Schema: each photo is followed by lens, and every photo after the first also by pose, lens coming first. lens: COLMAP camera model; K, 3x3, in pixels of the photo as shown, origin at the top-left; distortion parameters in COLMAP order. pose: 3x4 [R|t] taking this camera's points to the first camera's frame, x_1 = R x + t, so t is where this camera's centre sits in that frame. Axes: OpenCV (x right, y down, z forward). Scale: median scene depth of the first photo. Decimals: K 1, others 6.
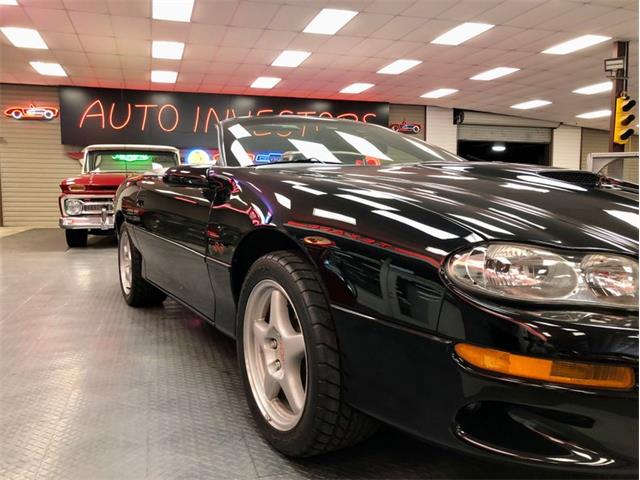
lens RADIAL K [[526.9, 0, 320.7], [0, 526.9, 252.7], [0, 0, 1]] dist [0.014295, -0.003681]
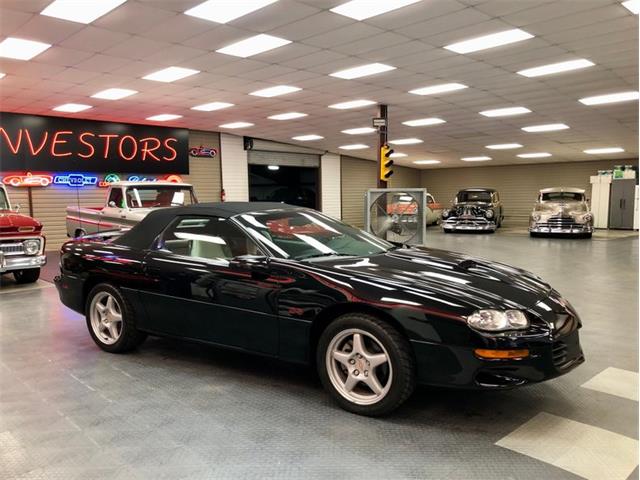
lens RADIAL K [[526.9, 0, 335.8], [0, 526.9, 254.1], [0, 0, 1]] dist [0.014295, -0.003681]
pose [[0.878157, -0.056046, 0.475079, -0.152405], [0.054643, 0.998365, 0.016776, -0.037326], [-0.475242, 0.011228, 0.879783, -0.096400]]
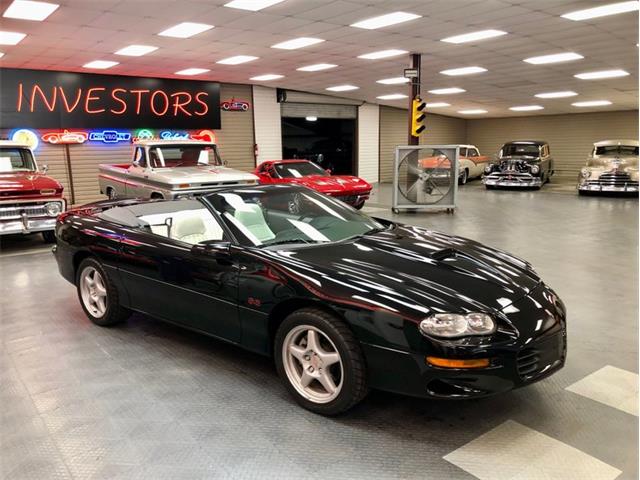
lens RADIAL K [[526.9, 0, 322.7], [0, 526.9, 257.6], [0, 0, 1]] dist [0.014295, -0.003681]
pose [[0.930242, -0.083712, 0.357270, -0.099045], [0.044772, 0.992249, 0.115921, -0.056900], [-0.364204, -0.091839, 0.926780, -0.101119]]
